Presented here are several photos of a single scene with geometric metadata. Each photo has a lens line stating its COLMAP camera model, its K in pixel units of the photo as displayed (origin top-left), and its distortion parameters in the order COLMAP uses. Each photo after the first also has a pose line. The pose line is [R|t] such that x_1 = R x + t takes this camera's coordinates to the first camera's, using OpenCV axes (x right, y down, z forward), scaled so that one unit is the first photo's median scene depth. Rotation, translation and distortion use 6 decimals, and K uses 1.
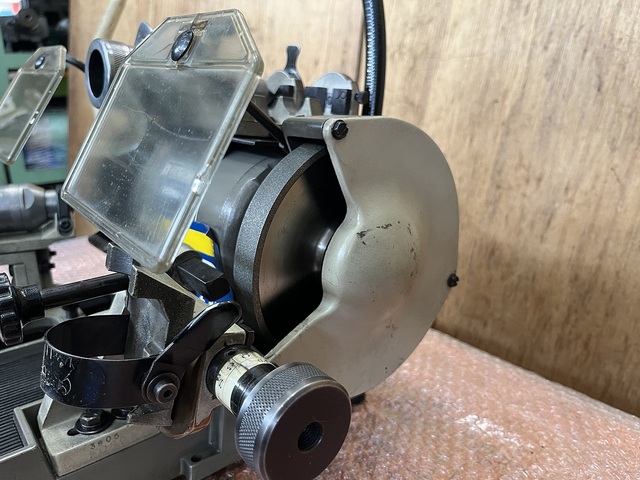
lens RADIAL K [[490.2, 0, 317.2], [0, 490.2, 243.5], [0, 0, 1]] dist [0.060502, -0.112665]
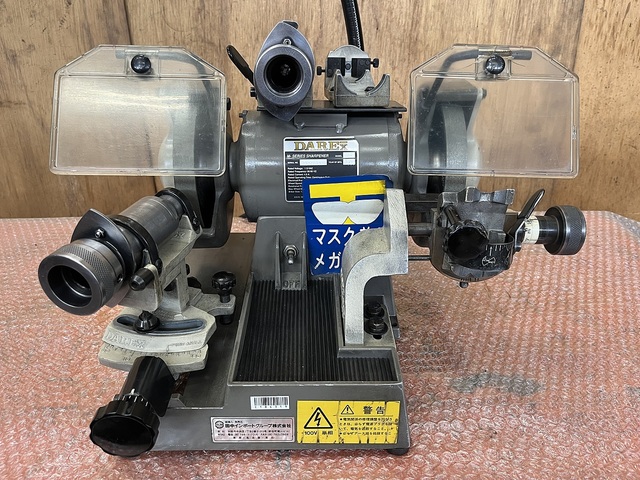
lens RADIAL K [[490.2, 0, 317.2], [0, 490.2, 243.5], [0, 0, 1]] dist [0.060502, -0.112665]
pose [[0.623416, -0.380767, 0.682912, -0.746387], [0.243185, 0.924517, 0.293478, -0.170965], [-0.743111, -0.016885, 0.668956, 0.097809]]
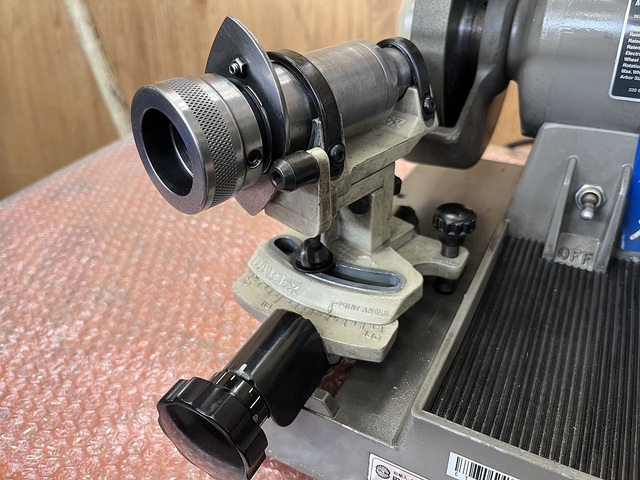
lens RADIAL K [[503.8, 0, 321.8], [0, 503.8, 236.8], [0, 0, 1]] dist [0.009311, -0.064310]
pose [[0.928340, -0.242606, 0.281651, -0.577383], [0.165118, 0.947942, 0.272289, -0.056026], [-0.333048, -0.206271, 0.920071, 0.339388]]
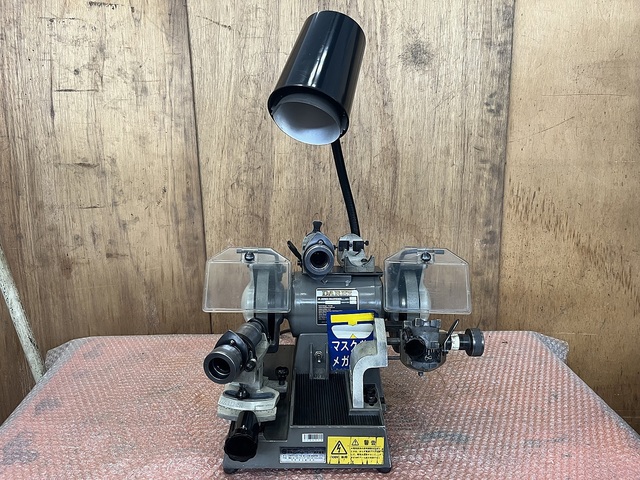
lens RADIAL K [[490.2, 0, 317.2], [0, 490.2, 243.5], [0, 0, 1]] dist [0.060502, -0.112665]
pose [[0.621402, -0.207550, 0.755502, -1.197499], [0.241484, 0.968067, 0.067325, -0.325042], [-0.745349, 0.140605, 0.651678, -0.258240]]
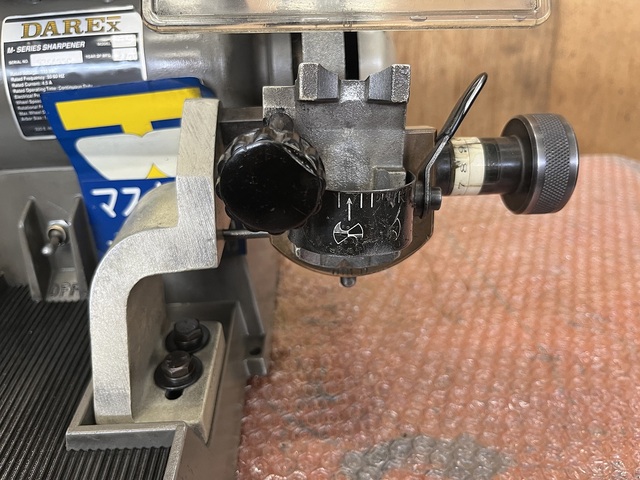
lens RADIAL K [[503.8, 0, 321.8], [0, 503.8, 236.8], [0, 0, 1]] dist [0.009311, -0.064310]
pose [[0.604059, -0.427837, 0.672360, -0.382879], [0.284775, 0.903855, 0.319296, -0.001961], [-0.744323, -0.001403, 0.667819, 0.184854]]
